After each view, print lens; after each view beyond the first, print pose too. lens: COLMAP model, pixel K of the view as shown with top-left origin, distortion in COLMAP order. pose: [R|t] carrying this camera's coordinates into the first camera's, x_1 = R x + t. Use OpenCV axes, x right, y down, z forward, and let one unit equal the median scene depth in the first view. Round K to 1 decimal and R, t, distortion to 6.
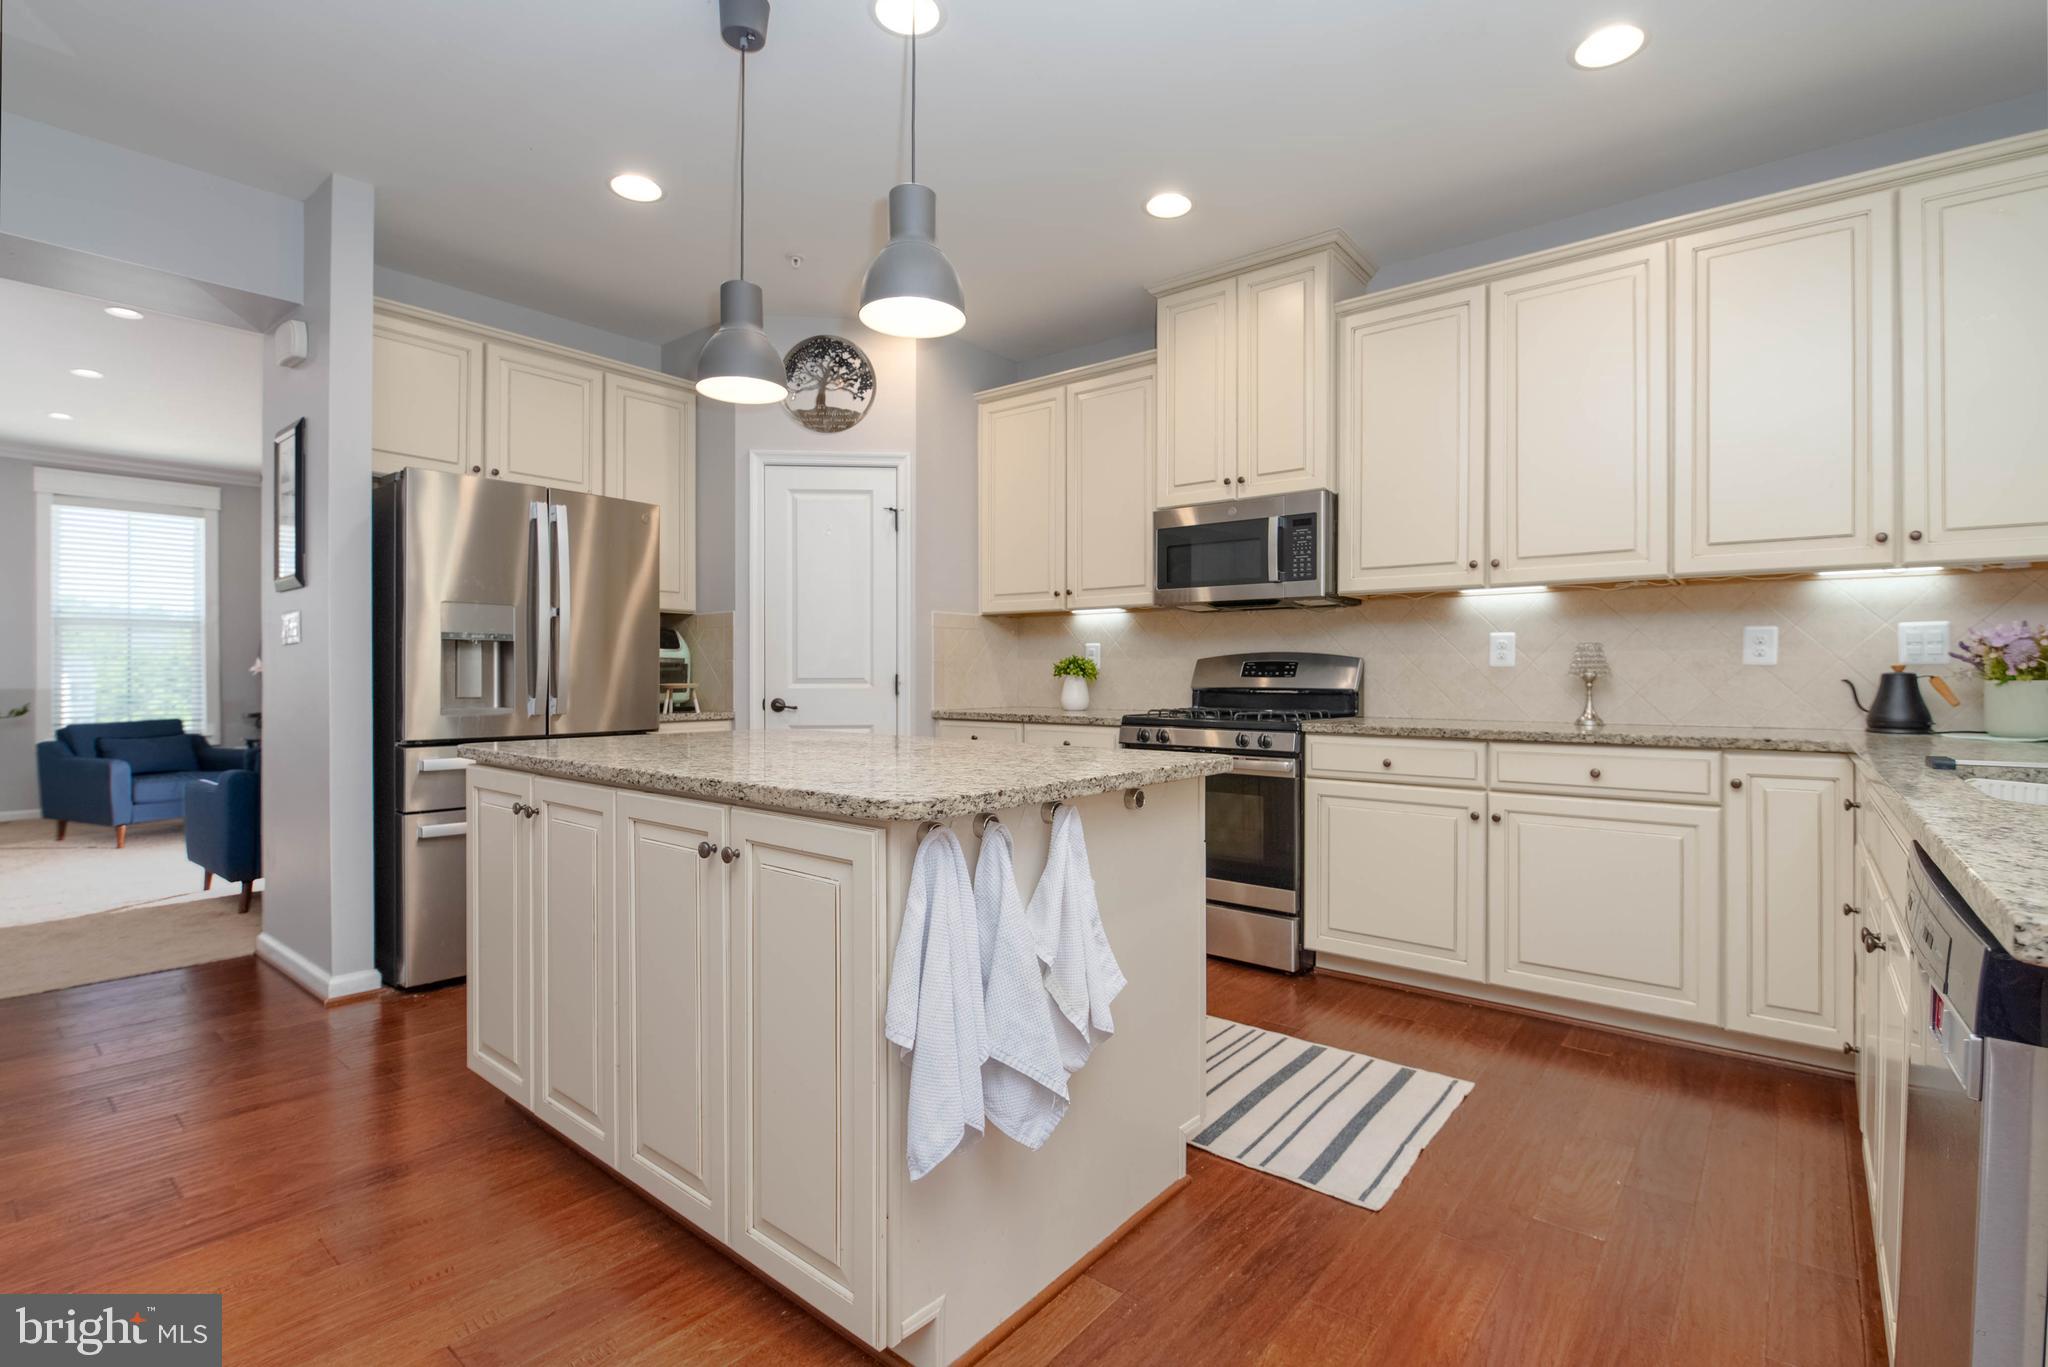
lens RADIAL K [[941.1, 0, 1039.0], [0, 941.1, 689.3], [0, 0, 1]] dist [-0.003462, -0.000616]
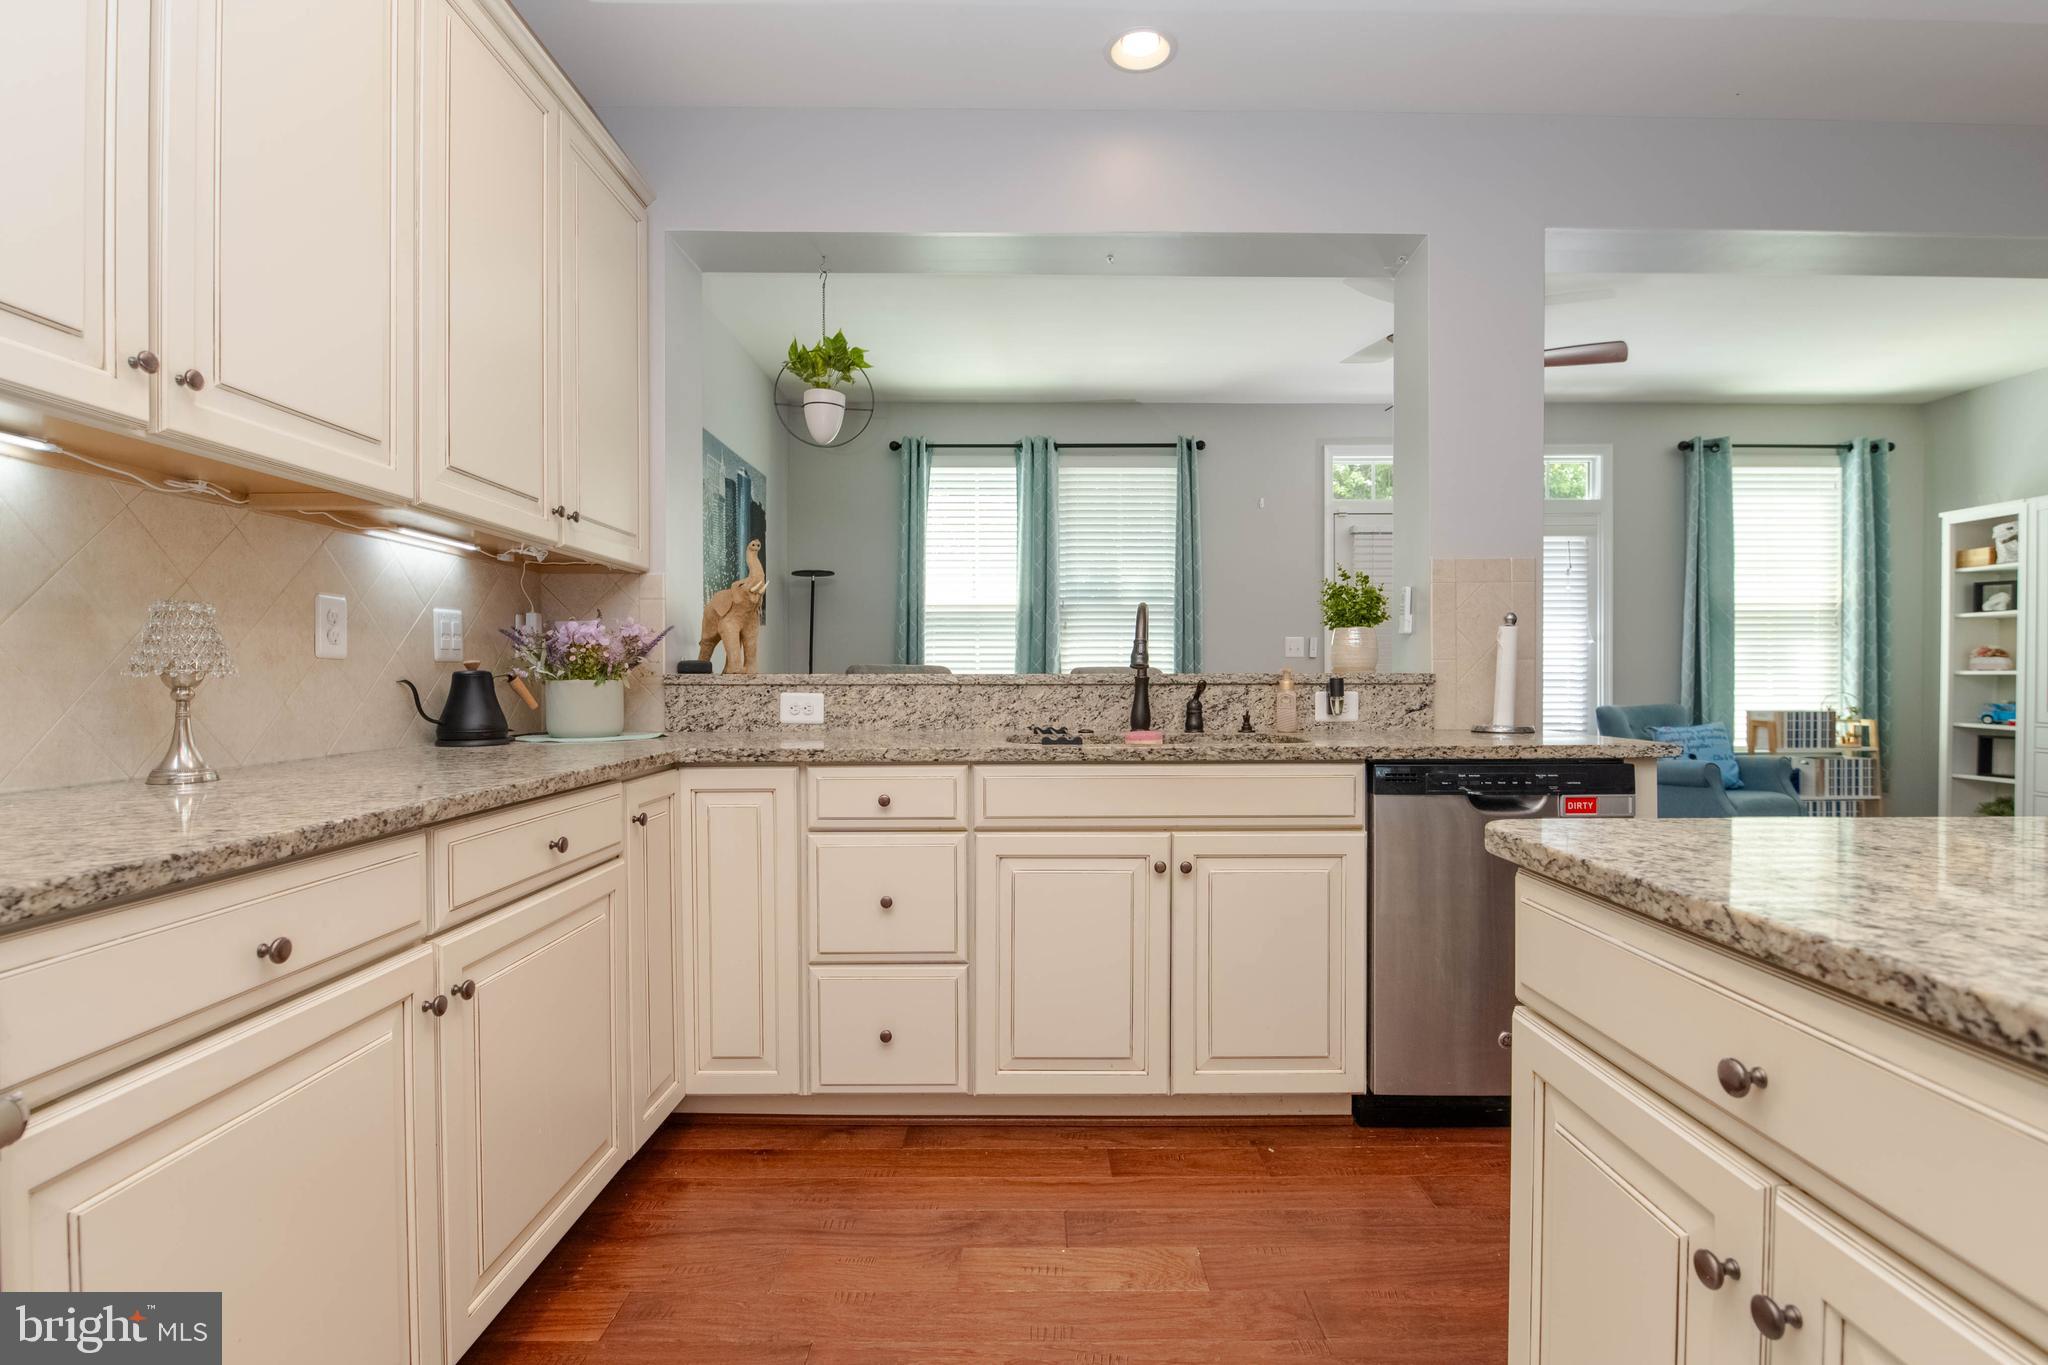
lens RADIAL K [[983.9, 0, 1024.0], [0, 983.9, 682.5], [0, 0, 1]] dist [0.004373, -0.011304]
pose [[-0.636899, -0.012520, 0.770845, -0.037891], [-0.008704, 0.999921, 0.009049, -0.013521], [-0.770898, -0.000946, -0.636958, 0.769294]]
